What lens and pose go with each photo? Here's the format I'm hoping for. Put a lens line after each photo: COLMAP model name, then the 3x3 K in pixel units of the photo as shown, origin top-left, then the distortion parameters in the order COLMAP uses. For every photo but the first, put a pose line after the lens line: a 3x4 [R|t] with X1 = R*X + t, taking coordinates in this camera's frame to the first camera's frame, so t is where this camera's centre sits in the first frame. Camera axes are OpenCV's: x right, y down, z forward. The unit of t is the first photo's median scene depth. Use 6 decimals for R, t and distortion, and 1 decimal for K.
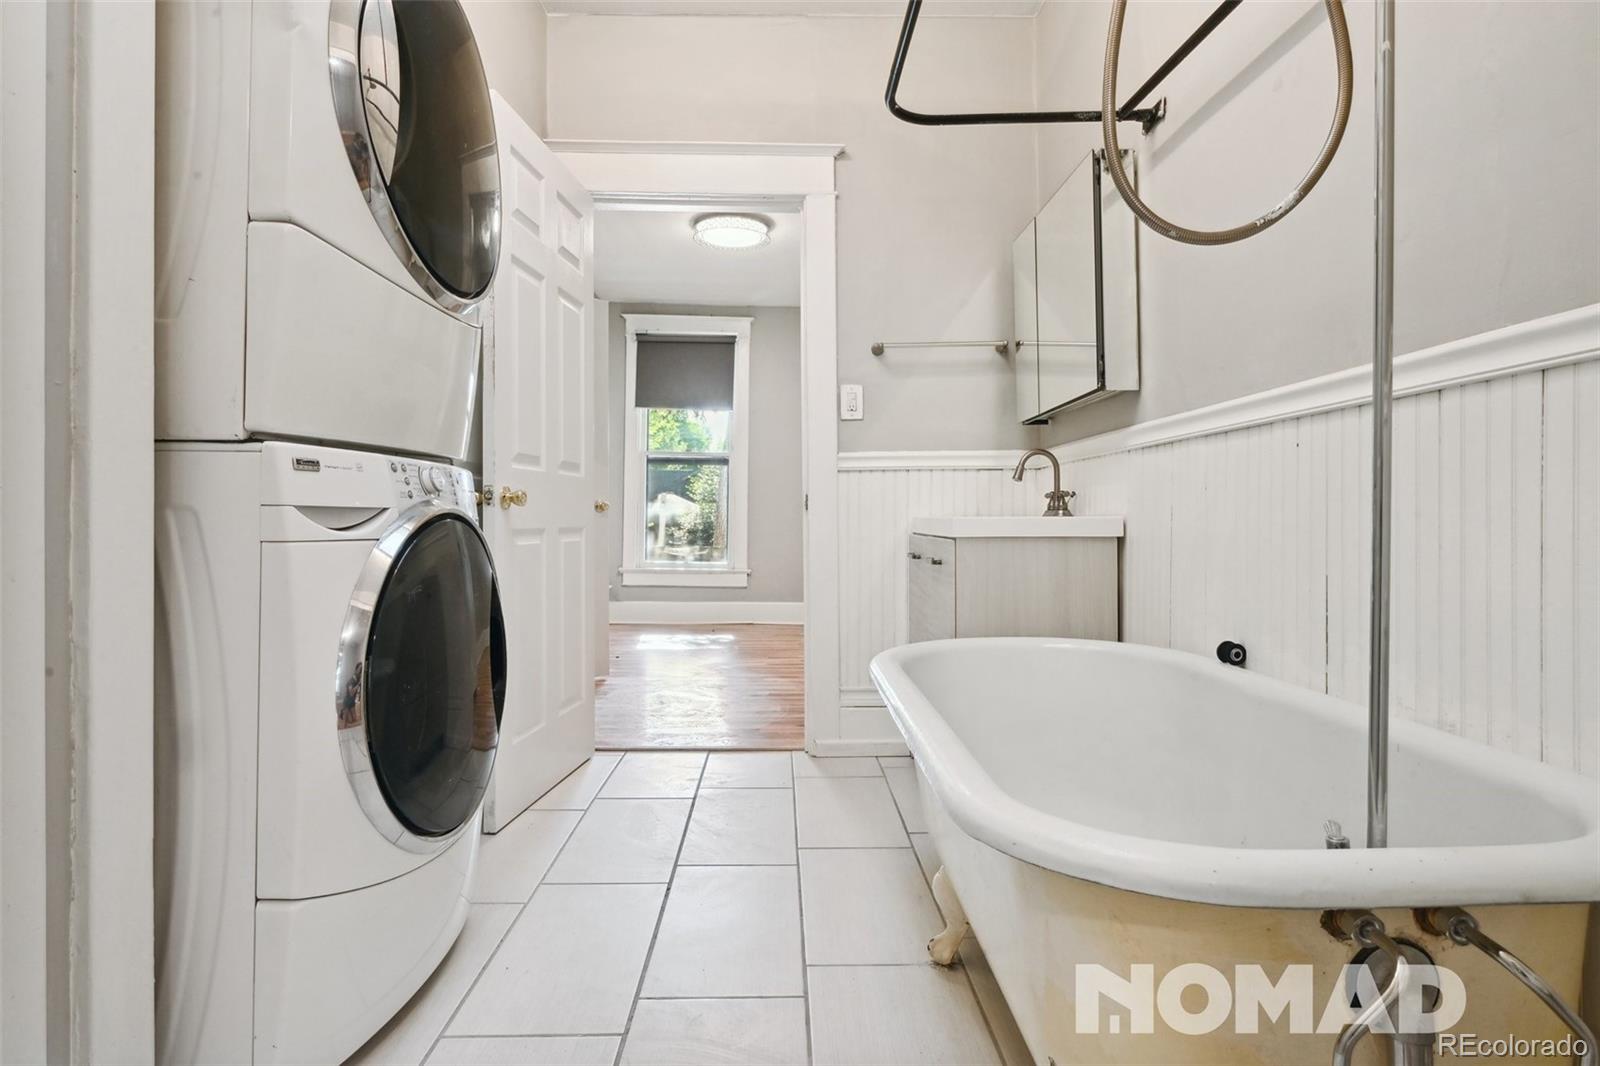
lens RADIAL K [[884.1, 0, 799.2], [0, 884.1, 516.6], [0, 0, 1]] dist [-0.000783, -0.000330]
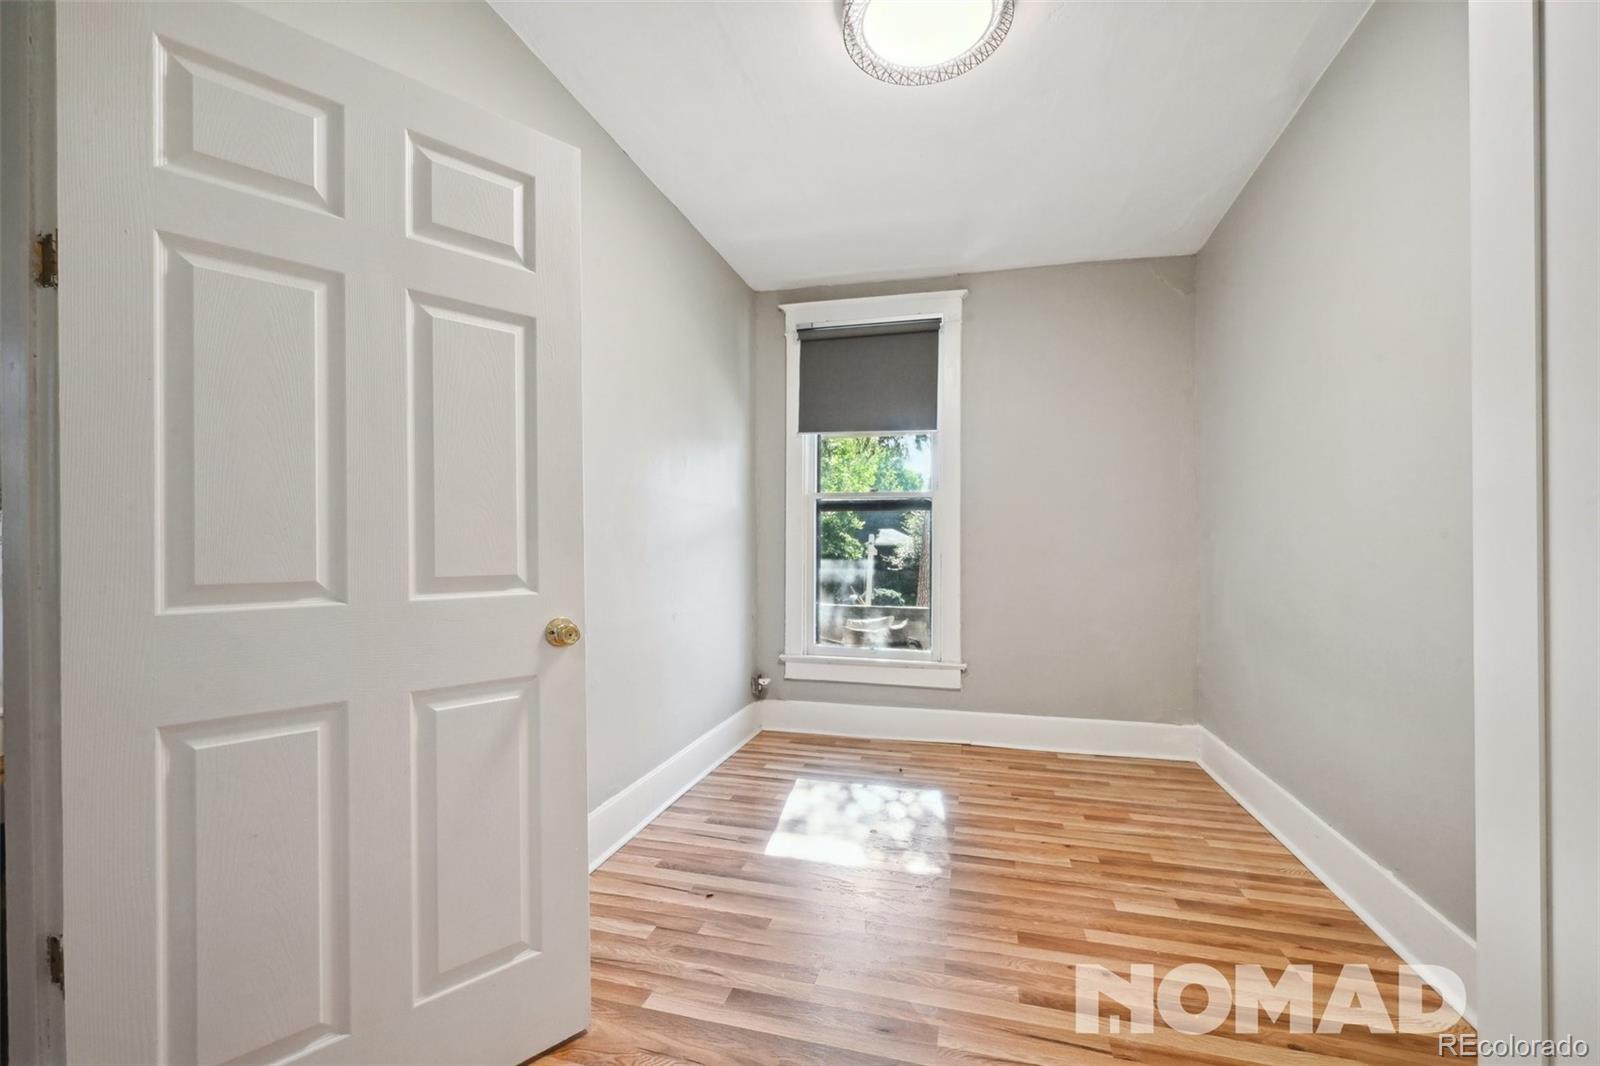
lens RADIAL K [[623.7, 0, 808.8], [0, 623.7, 534.4], [0, 0, 1]] dist [0.000104, 0.000125]
pose [[0.959466, -0.010856, -0.281616, -0.038878], [0.008602, 0.999920, -0.009238, -0.039468], [0.281694, 0.006441, 0.959483, 0.565509]]
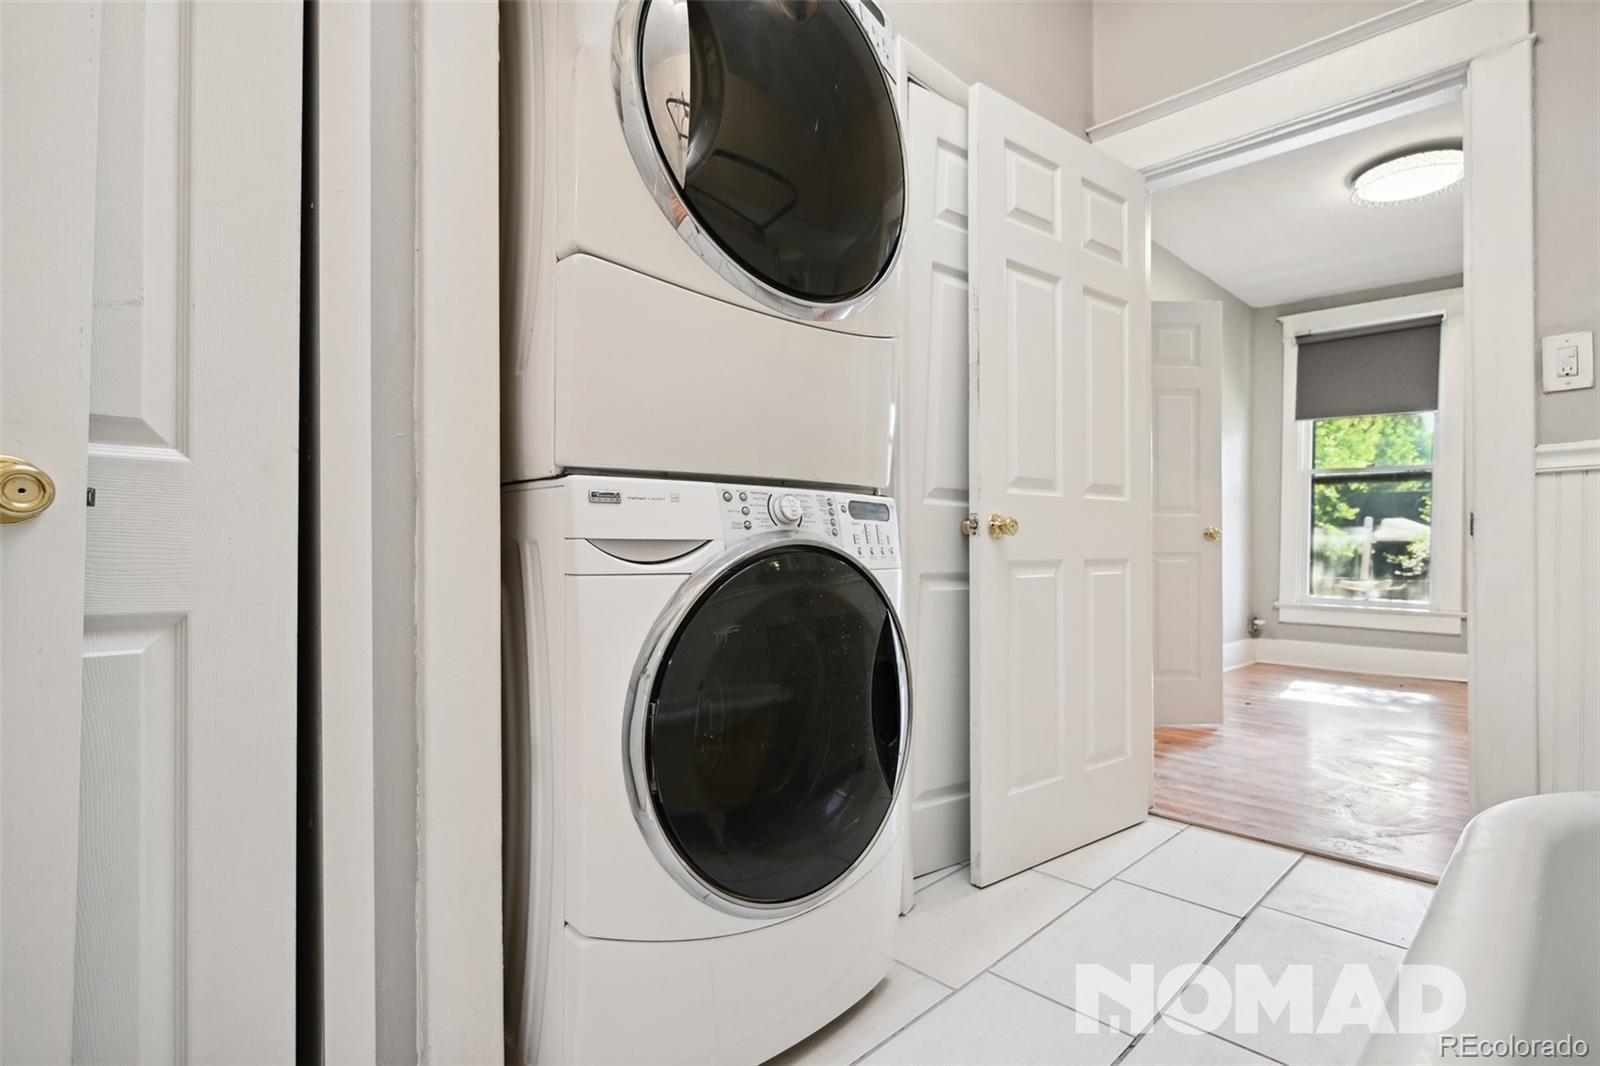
lens RADIAL K [[777.5, 0, 798.3], [0, 777.5, 552.3], [0, 0, 1]] dist [-0.000099, -0.000122]
pose [[0.682867, 0.004947, -0.730526, 0.046931], [0.002615, 0.999954, 0.009216, -0.000971], [0.730538, -0.008203, 0.682823, 0.119181]]
